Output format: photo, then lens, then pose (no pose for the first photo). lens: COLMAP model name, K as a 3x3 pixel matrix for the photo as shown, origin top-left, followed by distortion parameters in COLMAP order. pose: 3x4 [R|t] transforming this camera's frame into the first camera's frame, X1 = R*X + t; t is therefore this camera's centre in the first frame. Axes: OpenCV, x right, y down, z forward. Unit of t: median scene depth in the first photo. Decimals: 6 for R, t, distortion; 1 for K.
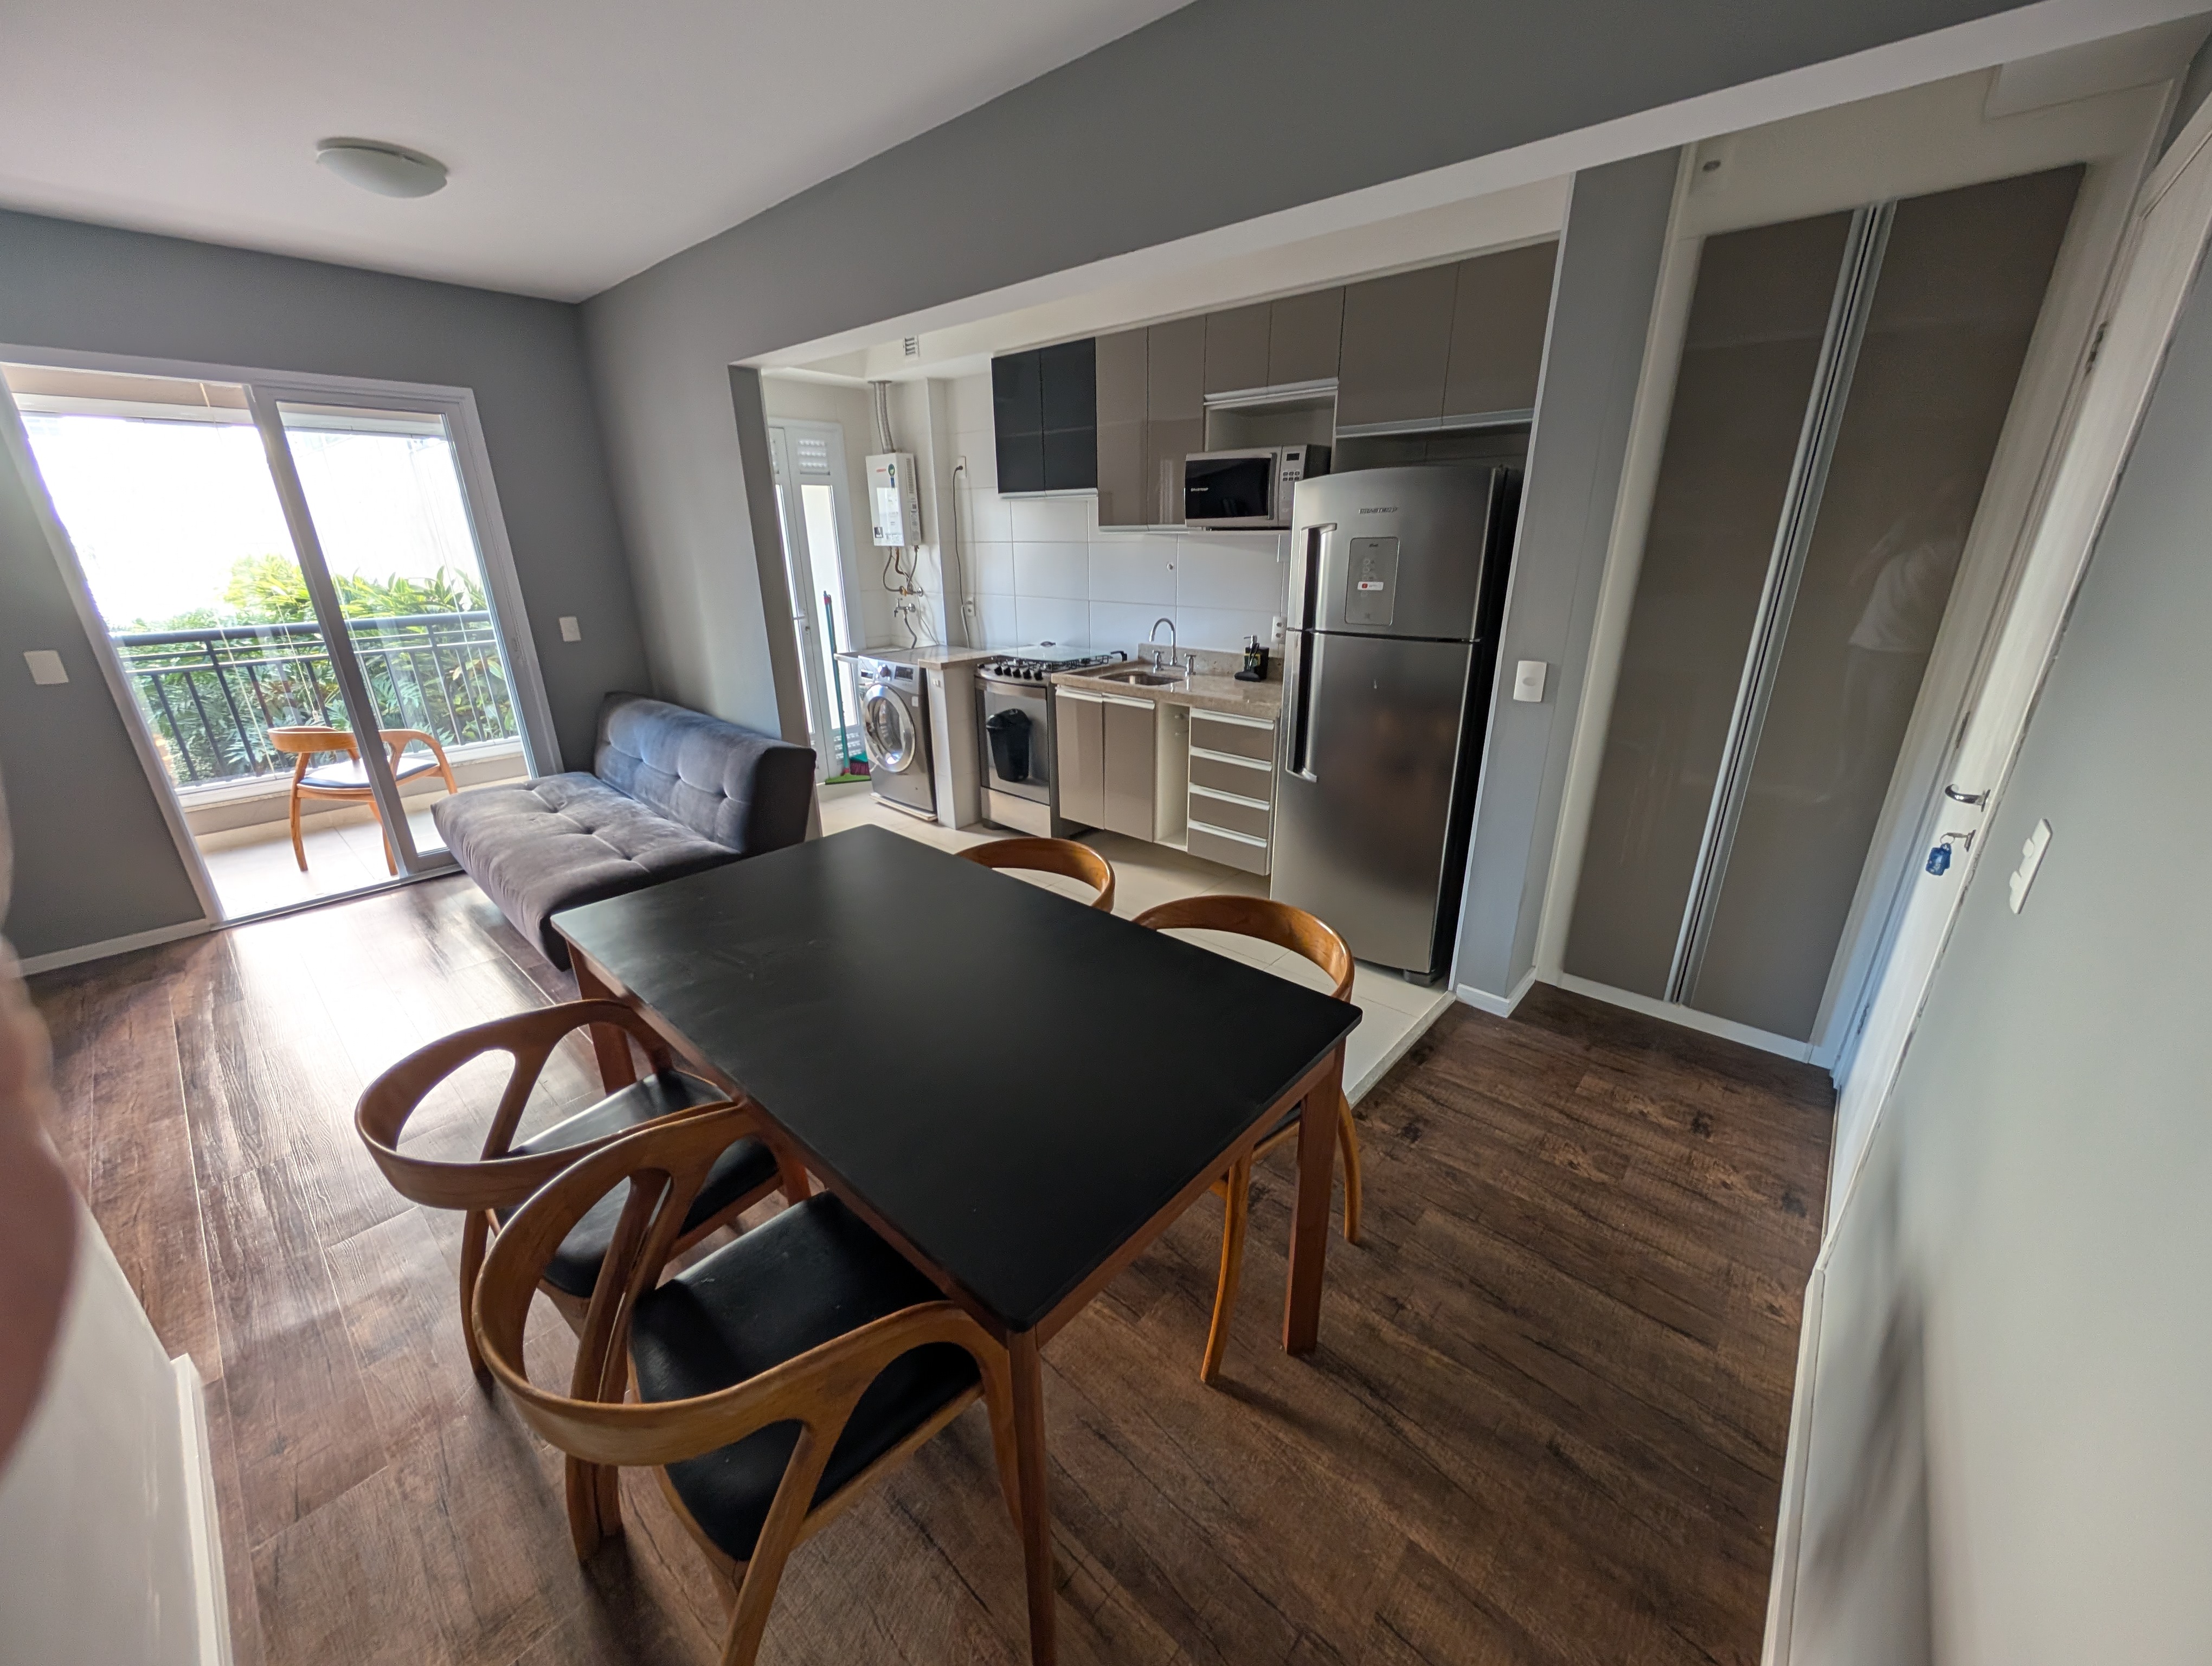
lens RADIAL K [[833.1, 0, 1114.3], [0, 833.1, 829.6], [0, 0, 1]] dist [-0.000144, -0.000250]
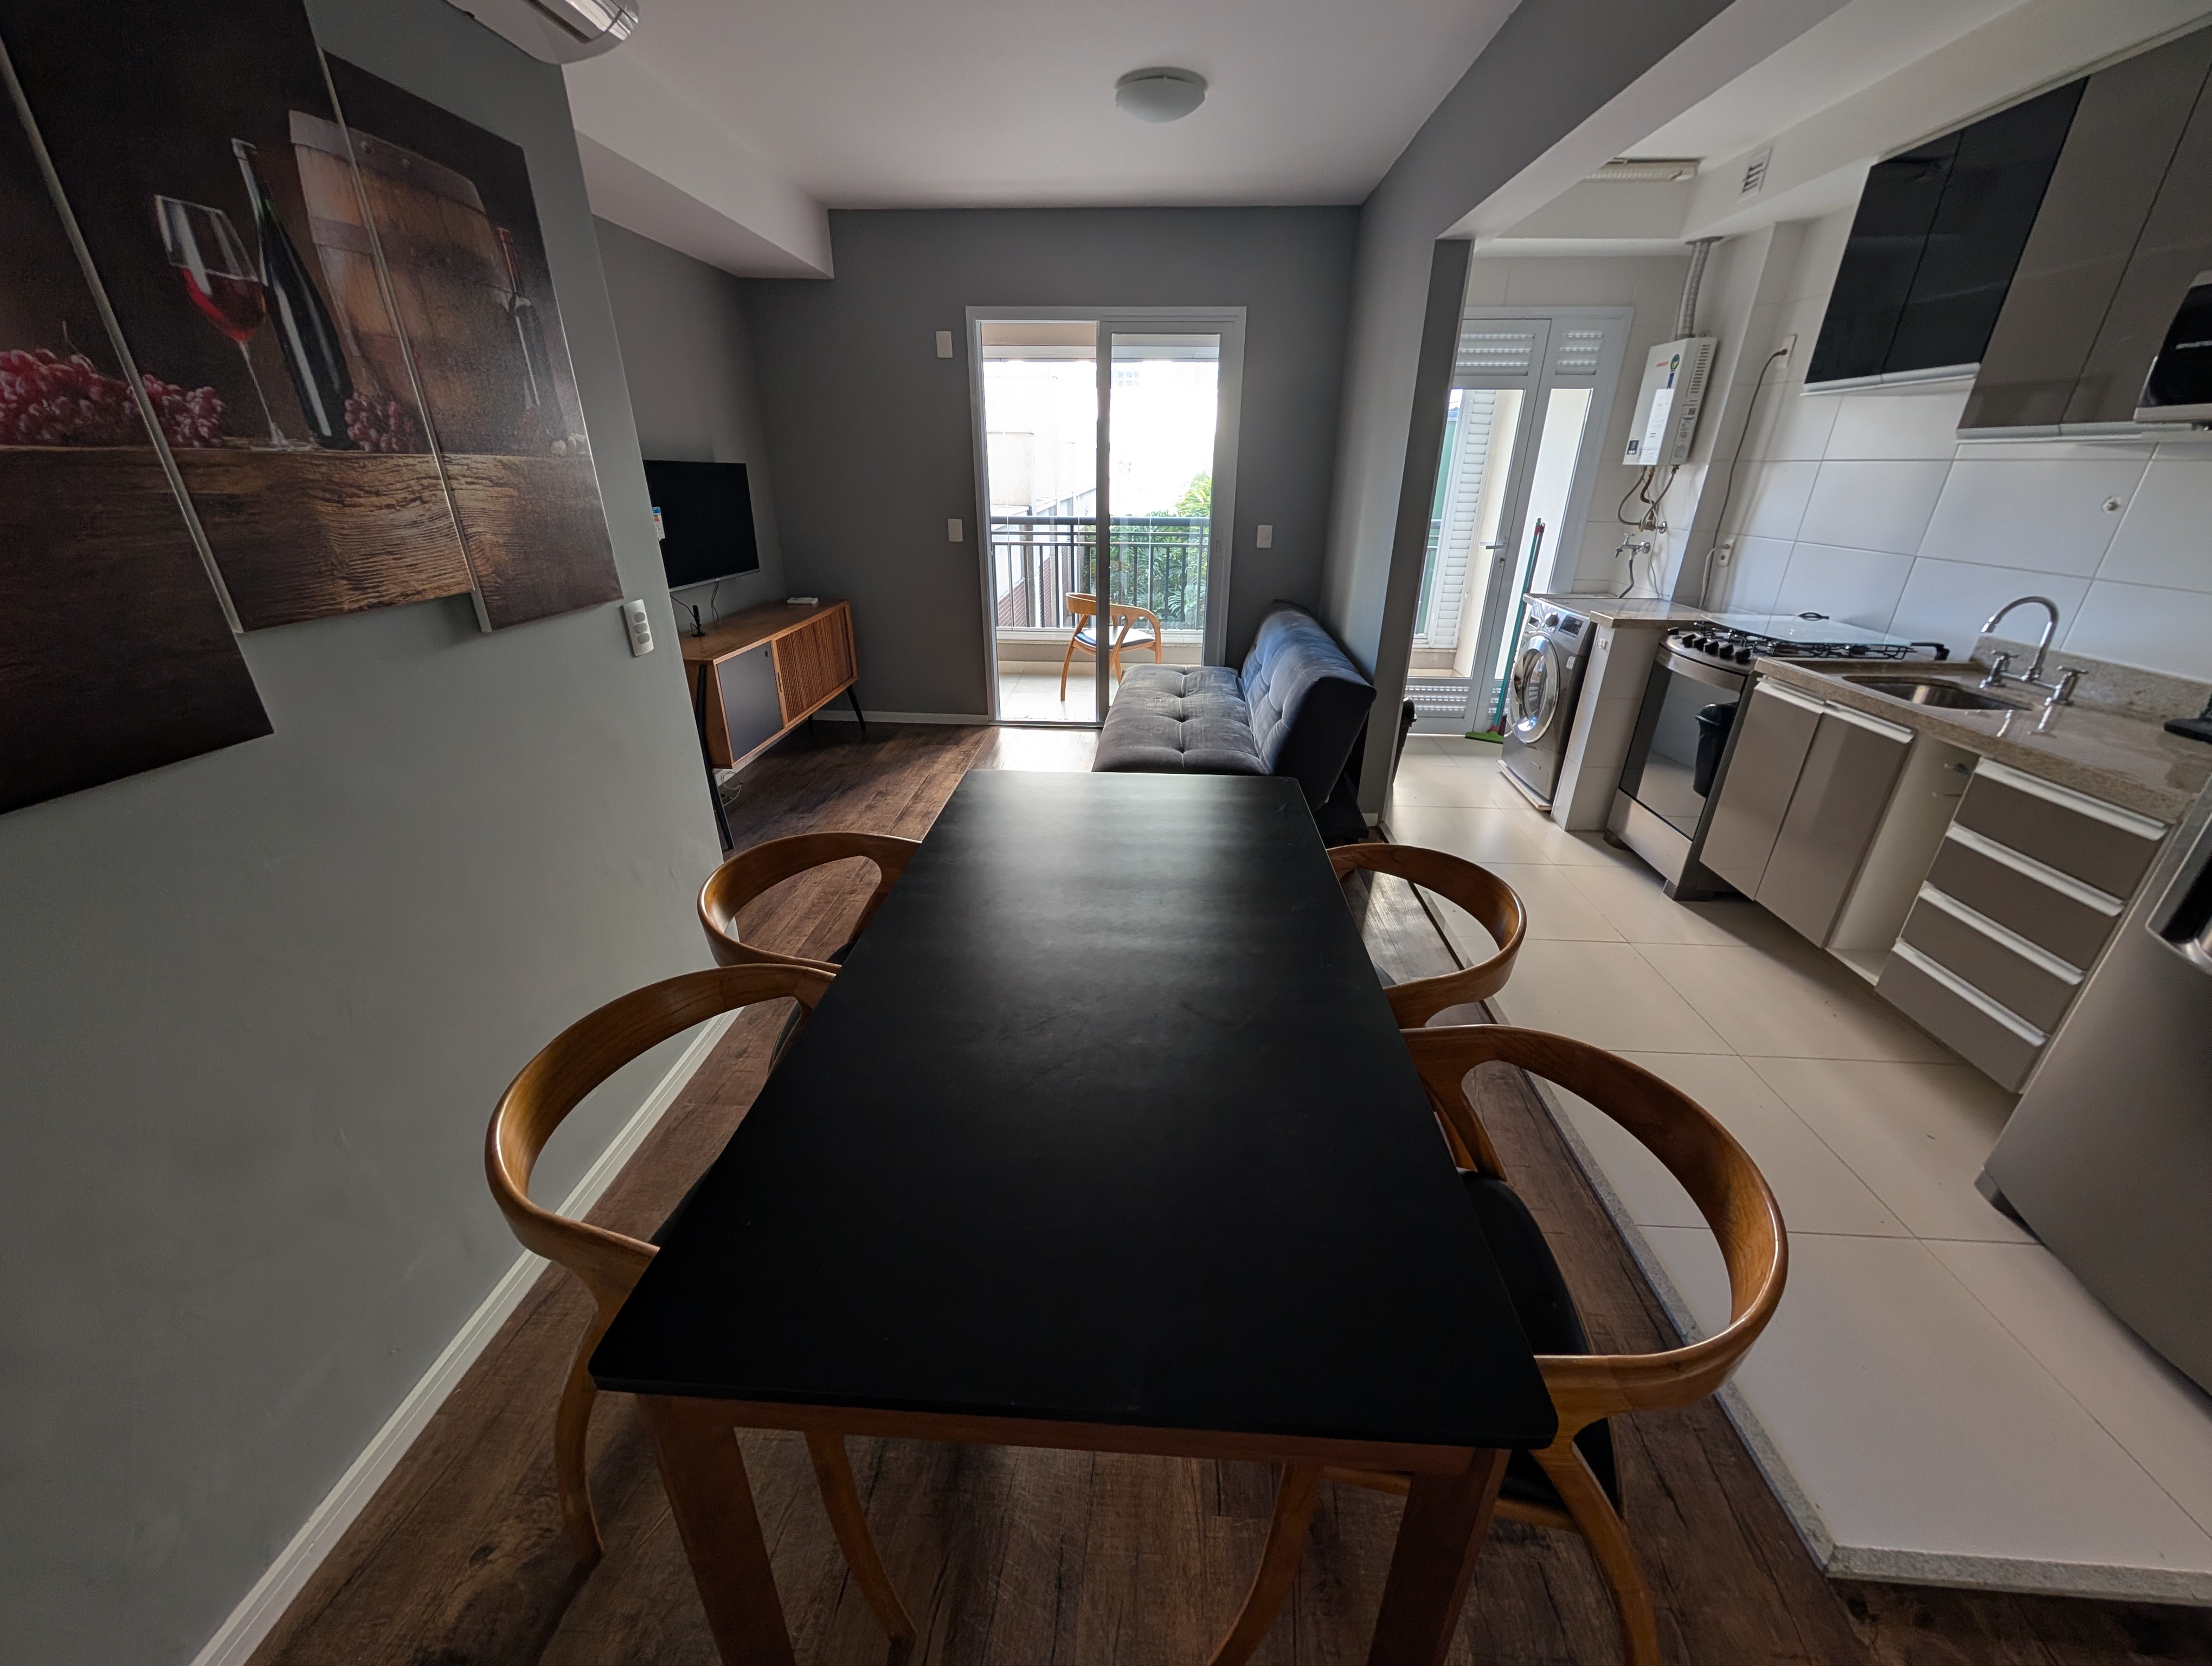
lens RADIAL K [[833.1, 0, 1106.0], [0, 833.1, 830.3], [0, 0, 1]] dist [-0.000144, -0.000250]
pose [[0.616002, 0.329414, -0.715561, 0.121272], [-0.274955, 0.941149, 0.196565, -0.039954], [0.738201, 0.075663, 0.670324, 0.159641]]
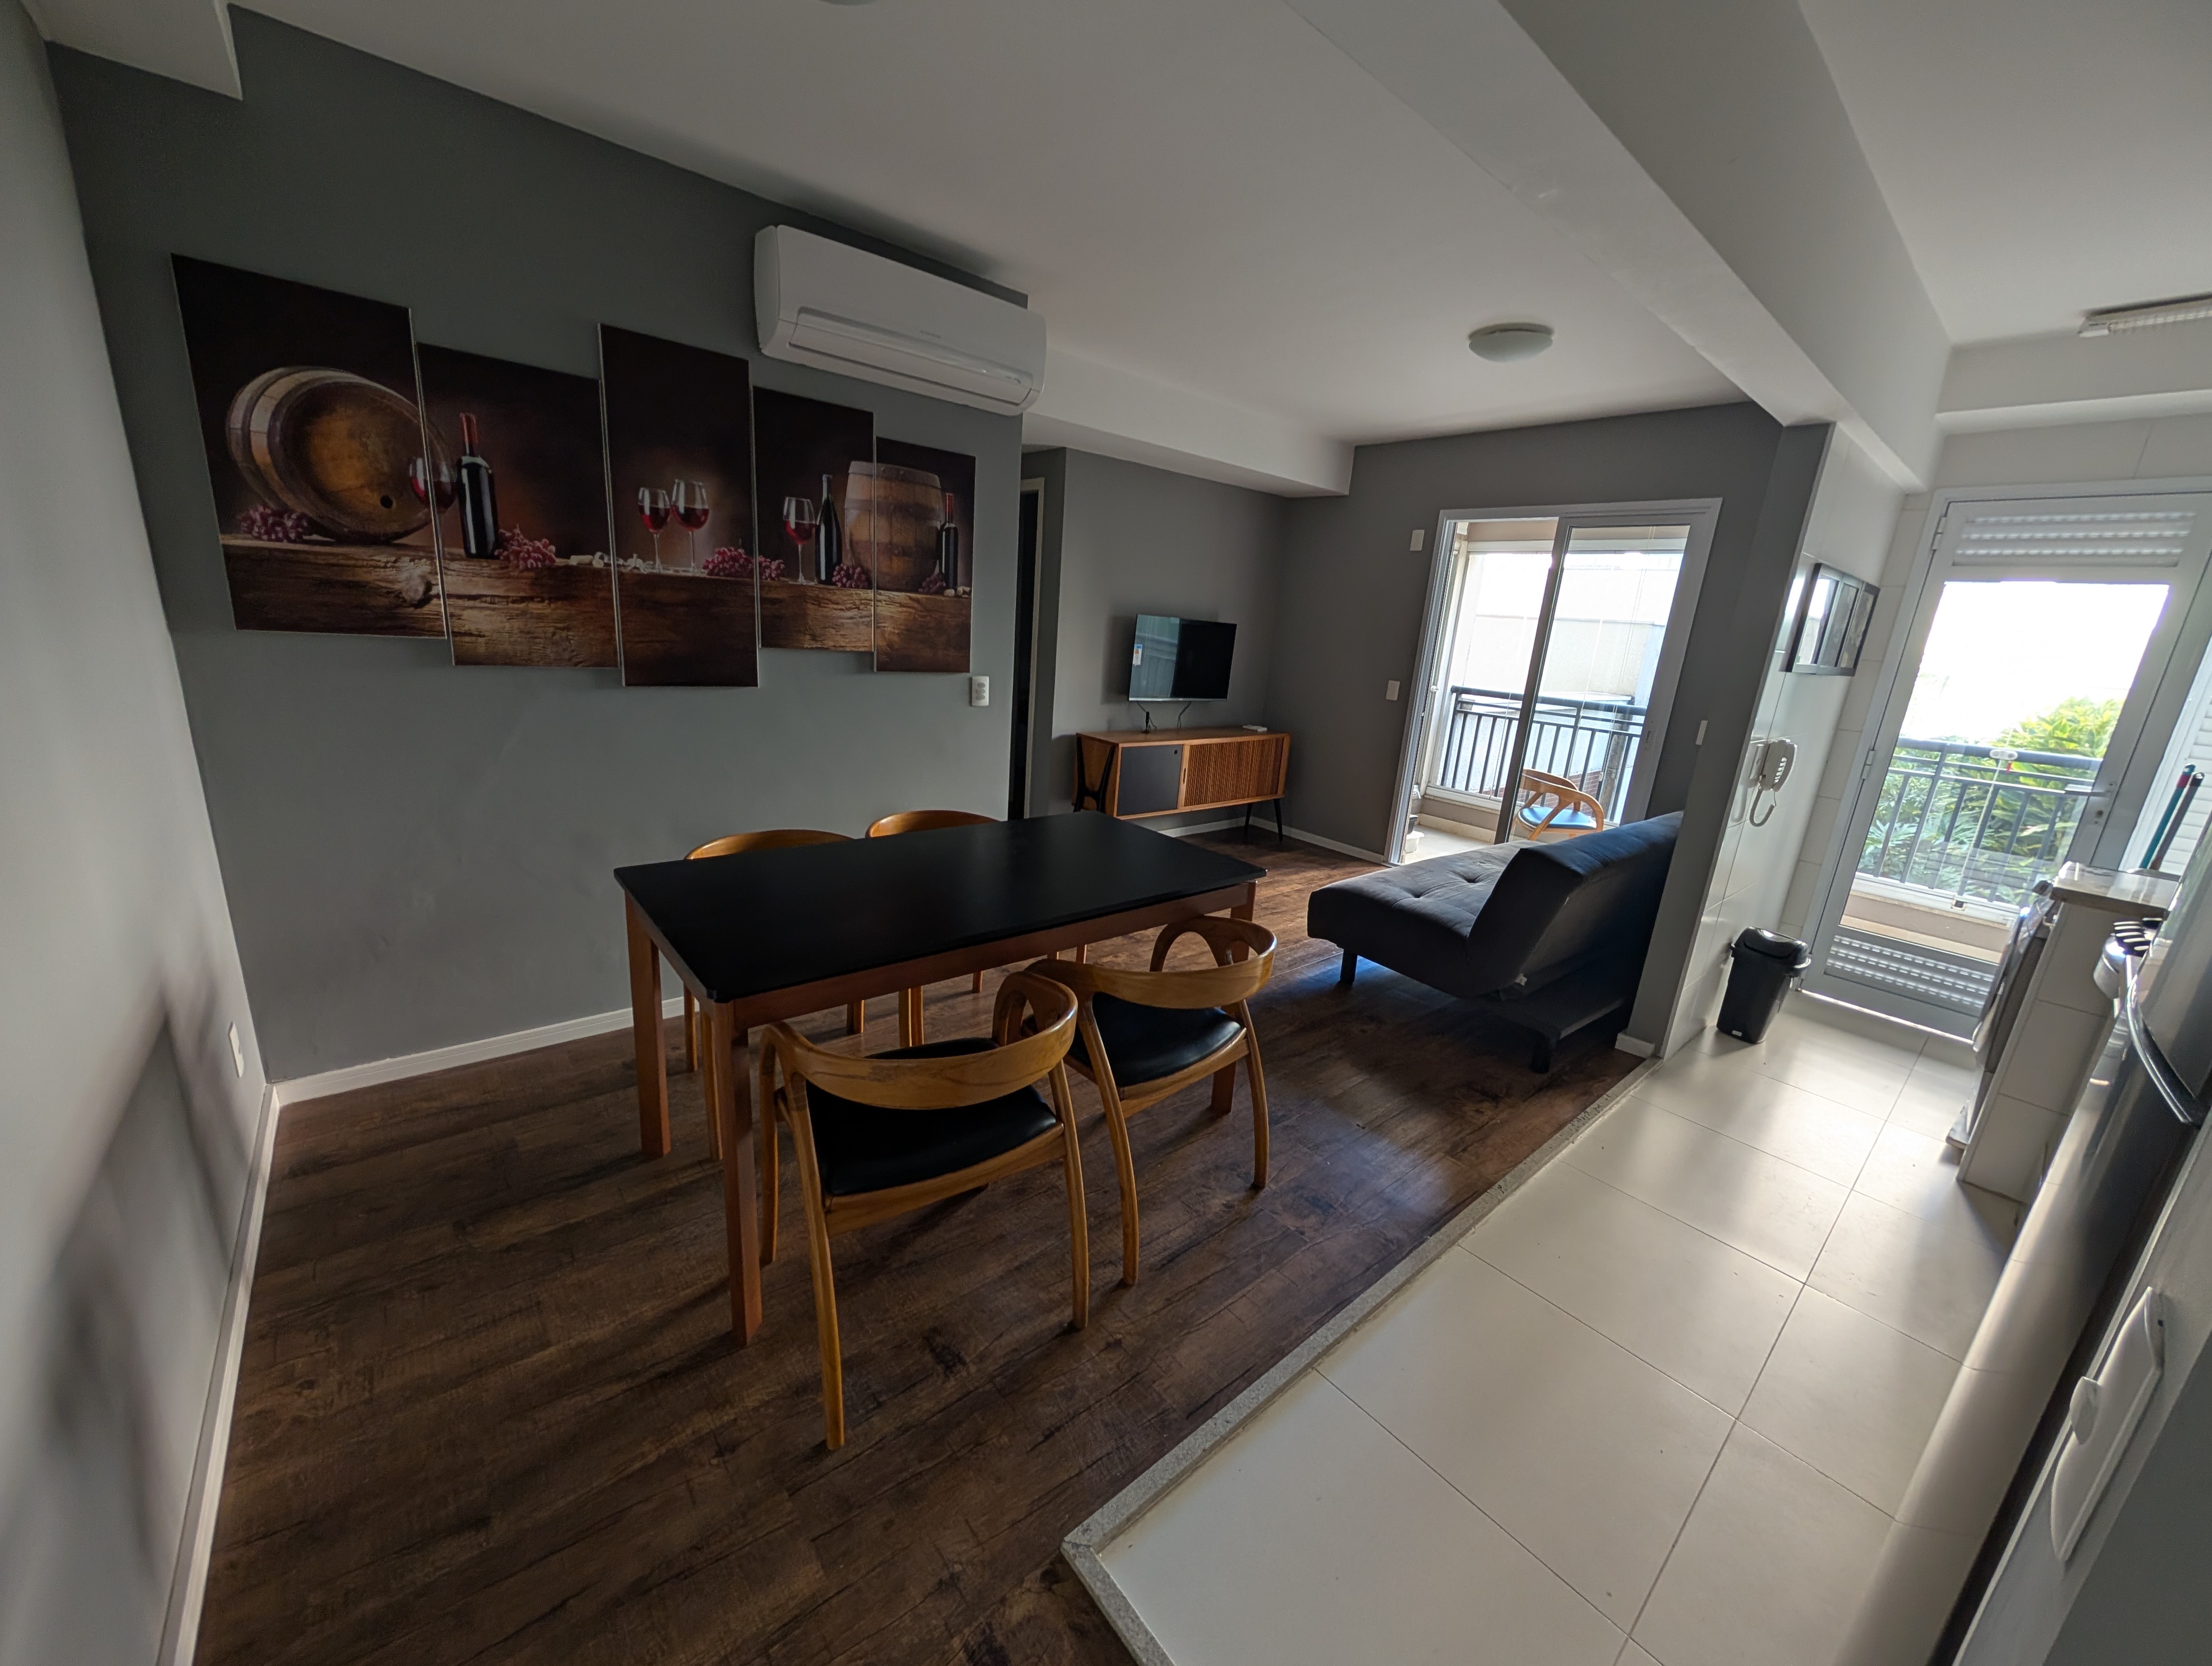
lens RADIAL K [[833.1, 0, 1117.4], [0, 833.1, 828.5], [0, 0, 1]] dist [-0.000144, -0.000250]
pose [[-0.138430, 0.245641, -0.959426, 0.389644], [-0.399105, 0.872773, 0.281040, -0.148965], [0.906395, 0.421816, -0.022782, 0.466993]]
